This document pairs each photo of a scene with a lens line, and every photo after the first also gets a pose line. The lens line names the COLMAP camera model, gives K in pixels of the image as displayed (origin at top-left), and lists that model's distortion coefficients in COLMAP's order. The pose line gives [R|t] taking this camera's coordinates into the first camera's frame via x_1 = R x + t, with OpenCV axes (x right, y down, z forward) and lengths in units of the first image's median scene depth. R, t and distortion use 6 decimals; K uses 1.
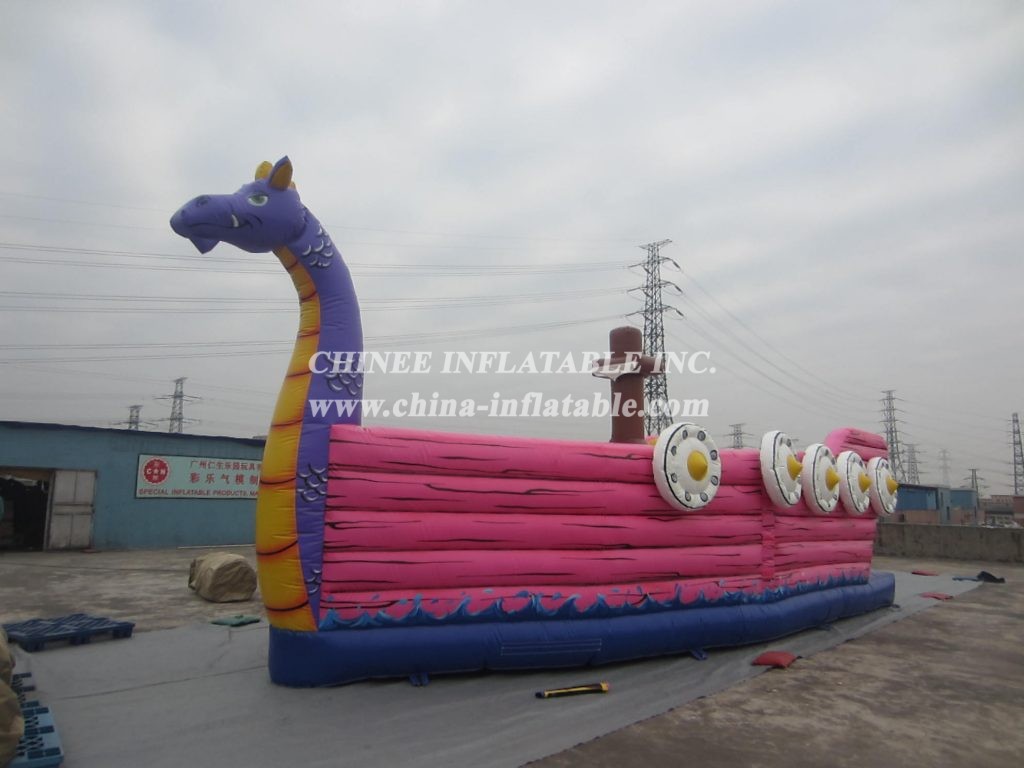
lens RADIAL K [[725.8, 0, 514.3], [0, 725.8, 382.0], [0, 0, 1]] dist [-0.012222, 0.003755]
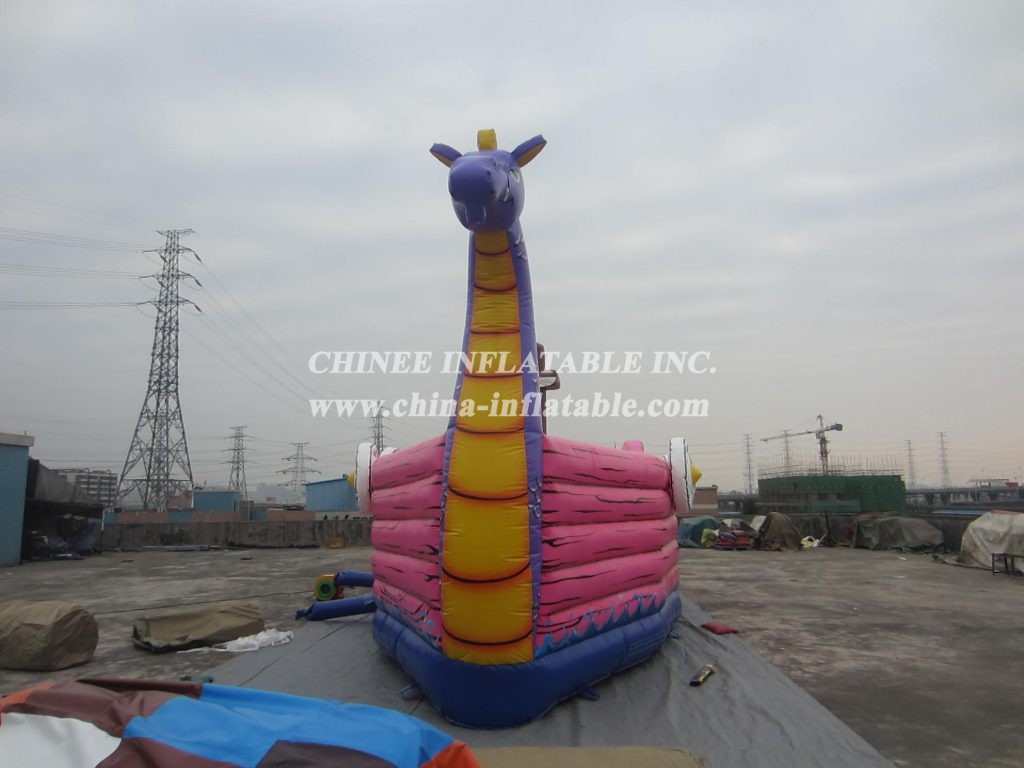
lens RADIAL K [[725.8, 0, 489.4], [0, 725.8, 378.6], [0, 0, 1]] dist [-0.012222, 0.003755]
pose [[0.799052, 0.067111, 0.597505, -0.723802], [-0.061956, 0.997652, -0.029200, 0.016537], [-0.598061, -0.013687, 0.801334, 0.251059]]
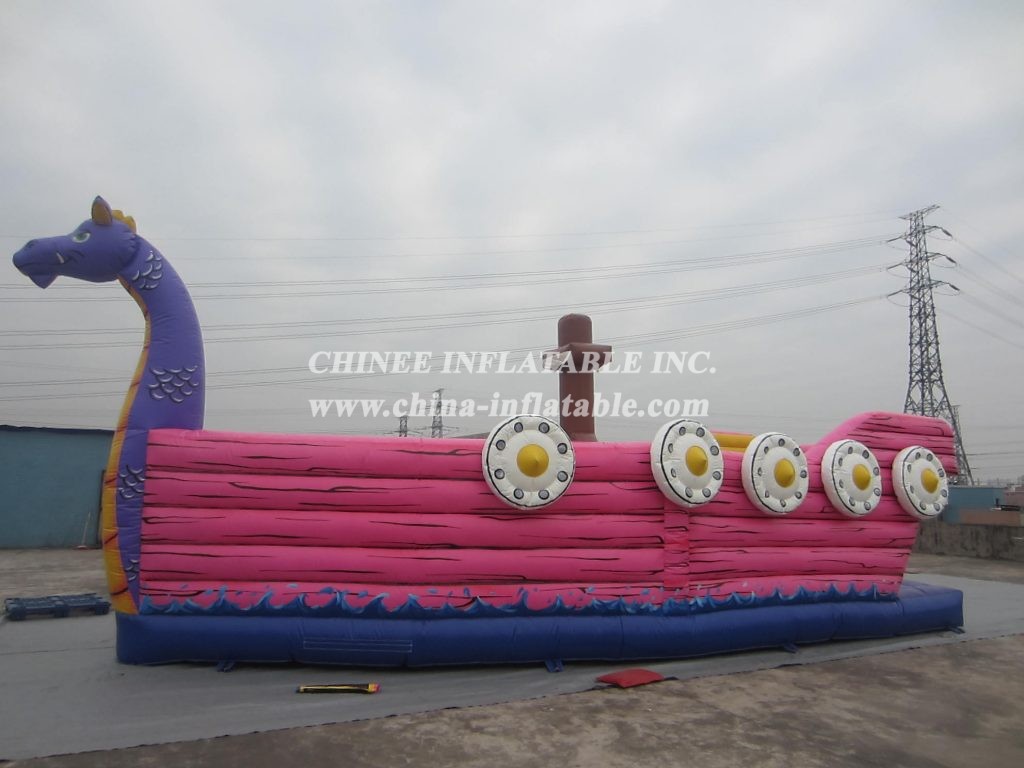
lens RADIAL K [[725.8, 0, 515.1], [0, 725.8, 381.1], [0, 0, 1]] dist [-0.012222, 0.003755]
pose [[0.939036, -0.056587, -0.339131, 0.549549], [0.054880, 0.998386, -0.014629, 0.026380], [0.339412, -0.004874, 0.940625, 0.122513]]
